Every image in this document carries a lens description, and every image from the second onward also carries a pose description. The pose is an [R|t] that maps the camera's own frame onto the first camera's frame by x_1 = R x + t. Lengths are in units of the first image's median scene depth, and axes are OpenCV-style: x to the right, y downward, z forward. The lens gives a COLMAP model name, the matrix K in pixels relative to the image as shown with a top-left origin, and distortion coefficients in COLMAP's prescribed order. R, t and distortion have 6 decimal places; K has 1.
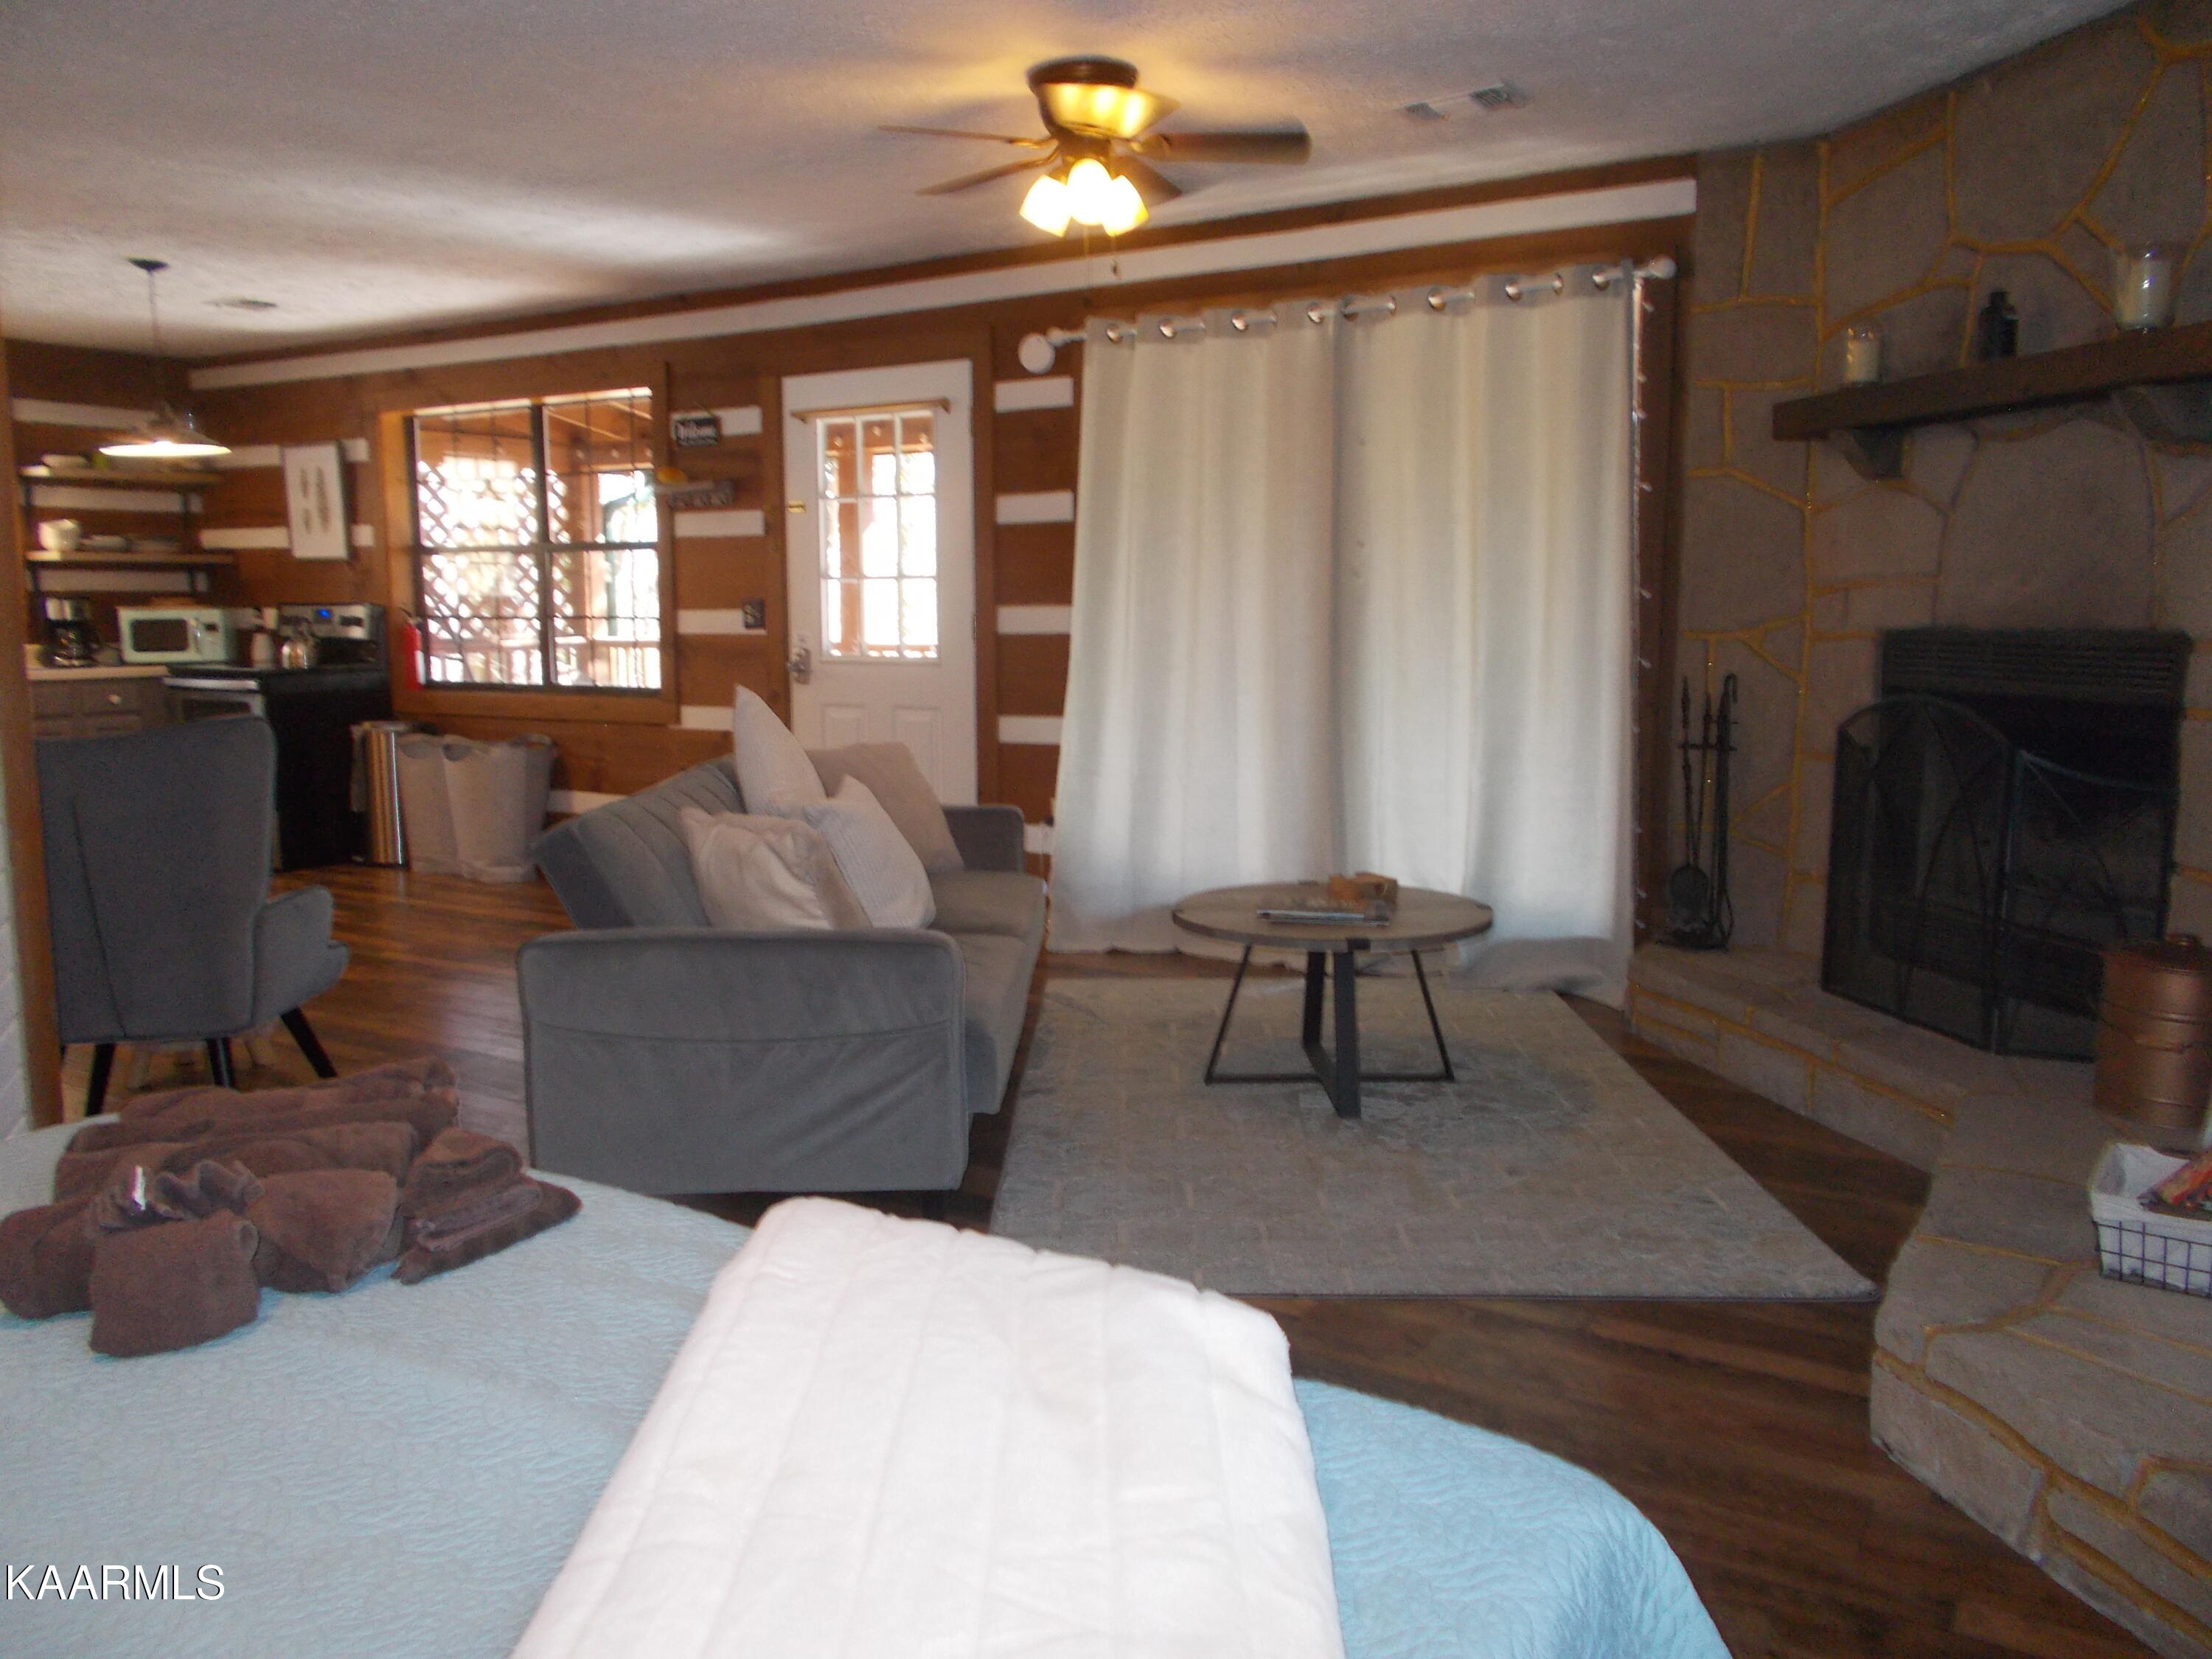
lens RADIAL K [[1677.5, 0, 1112.0], [0, 1677.5, 820.1], [0, 0, 1]] dist [0.007007, -0.010809]
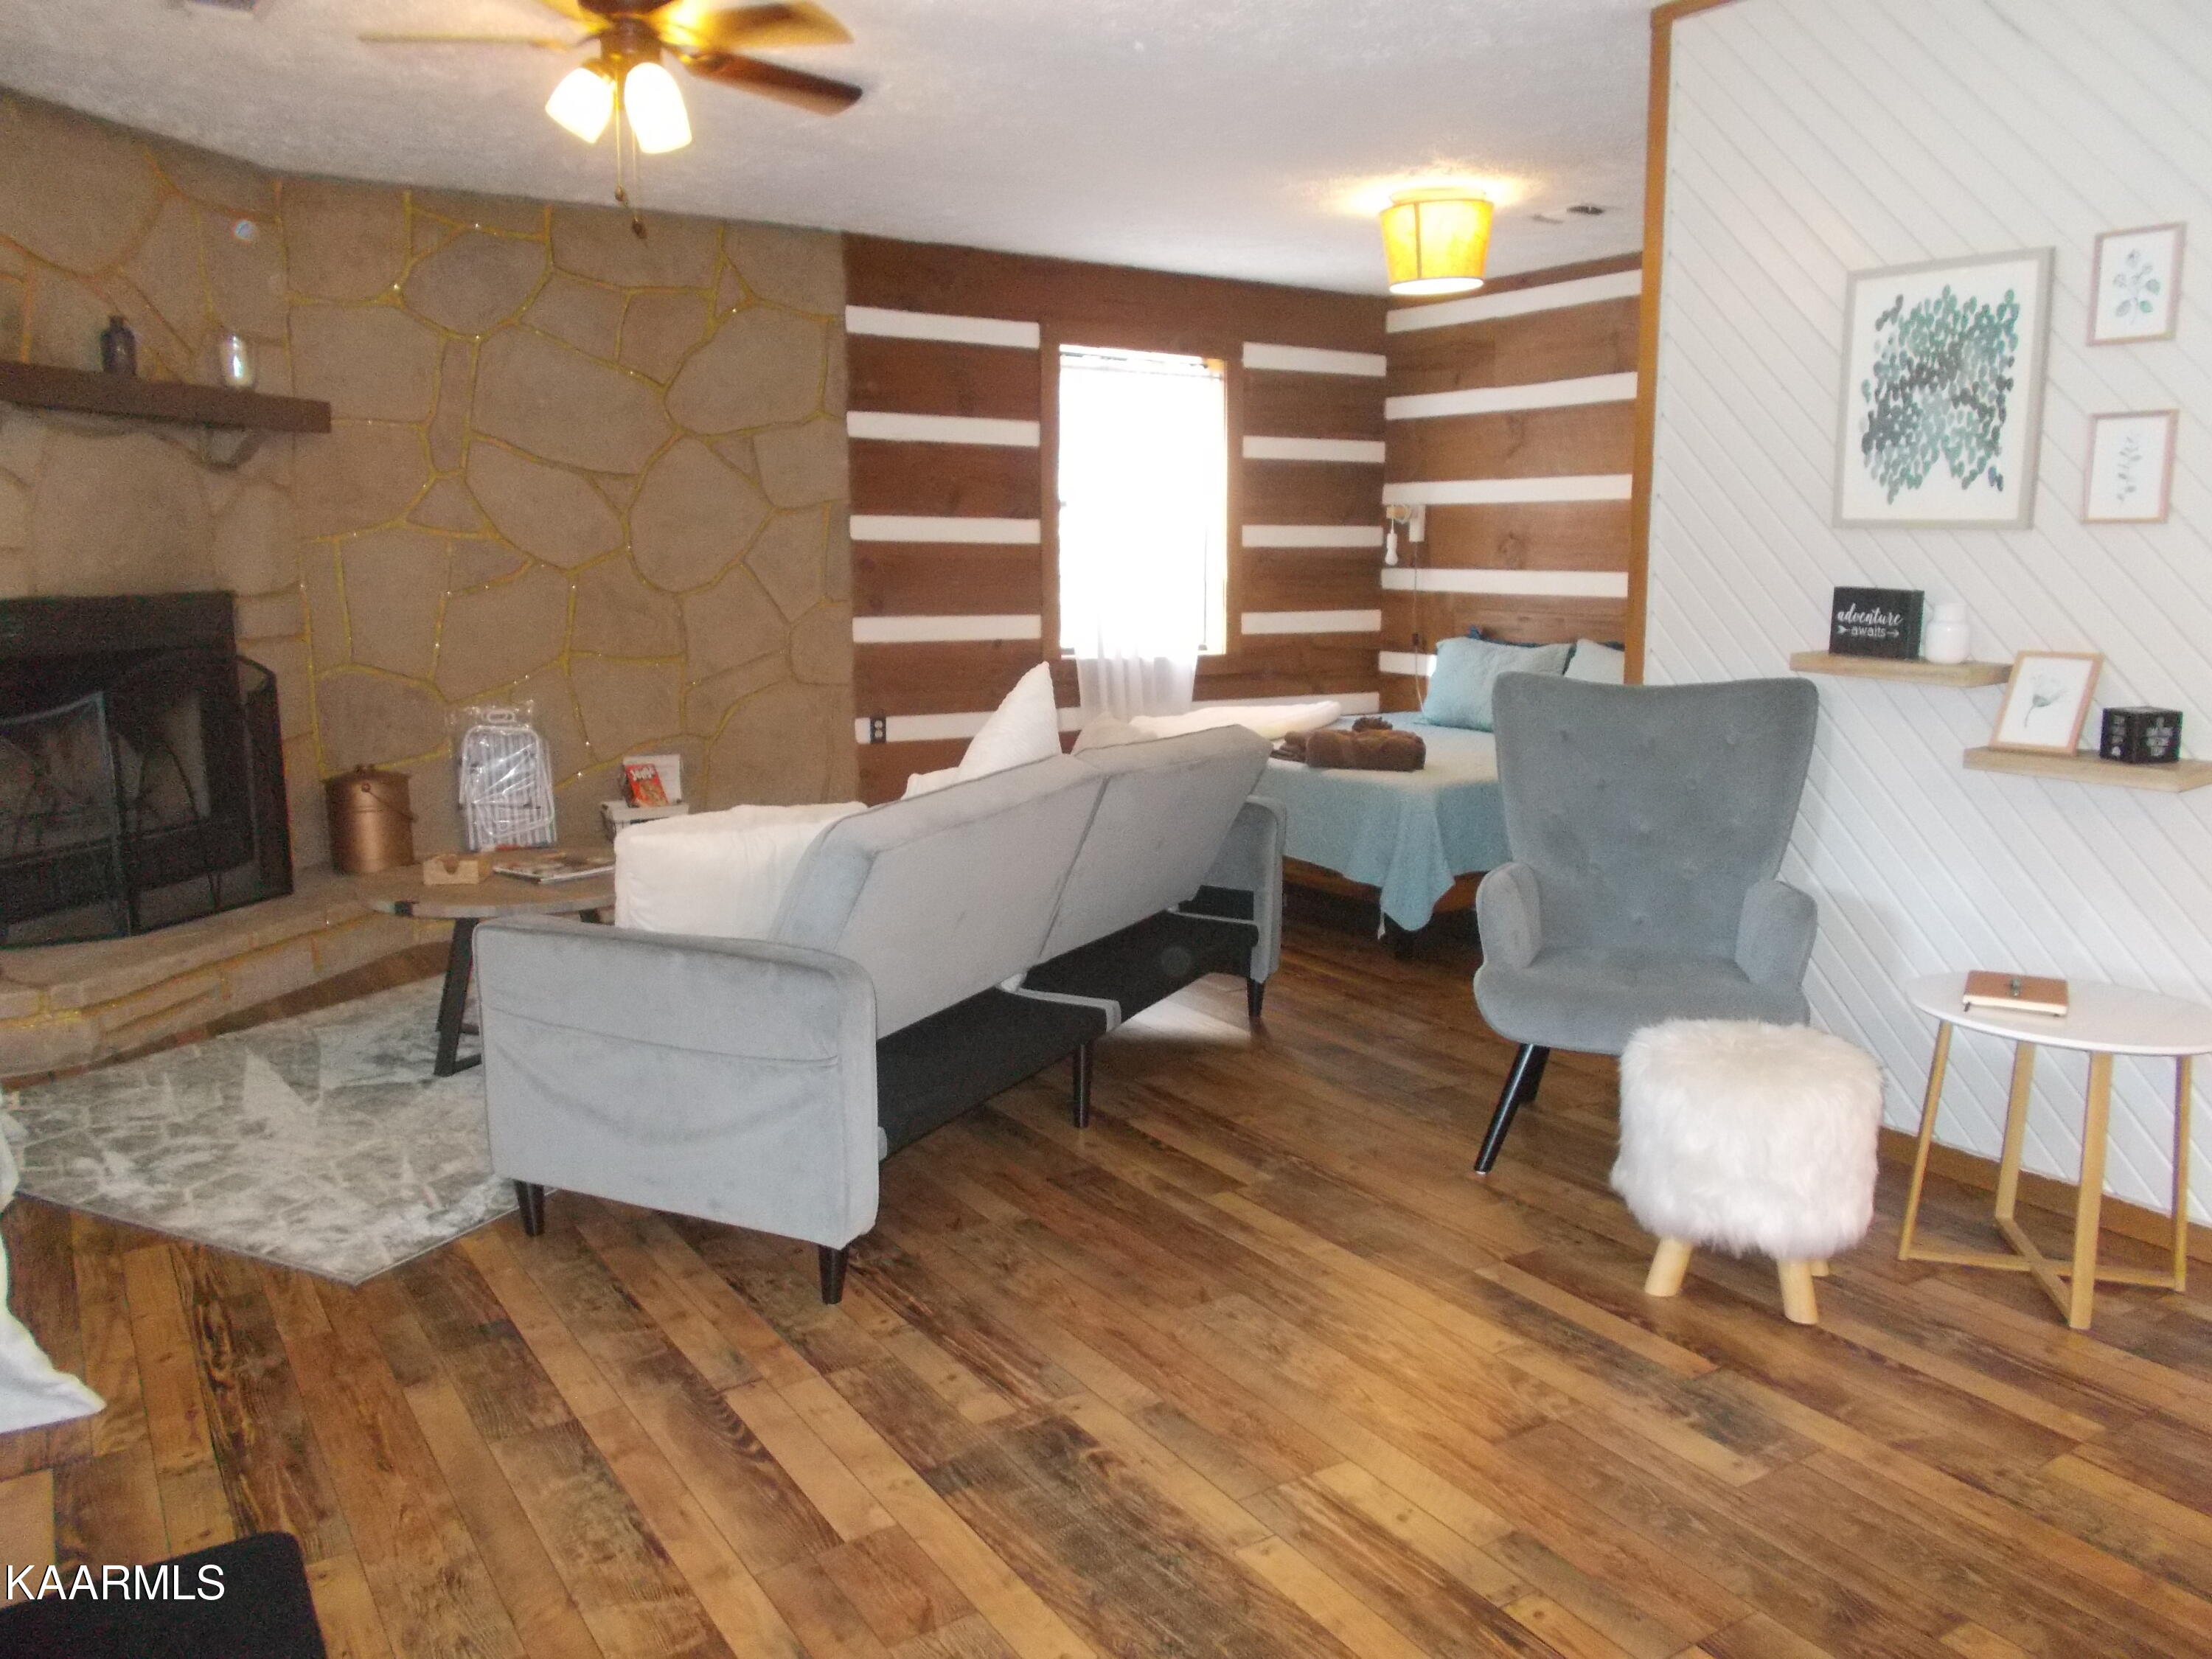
lens RADIAL K [[1677.5, 0, 1095.5], [0, 1677.5, 833.0], [0, 0, 1]] dist [0.007007, -0.010809]
pose [[-0.905628, -0.063023, 0.419363, -0.459058], [0.060040, 0.959879, 0.273912, -0.172532], [-0.419801, 0.273241, -0.865510, 1.298047]]
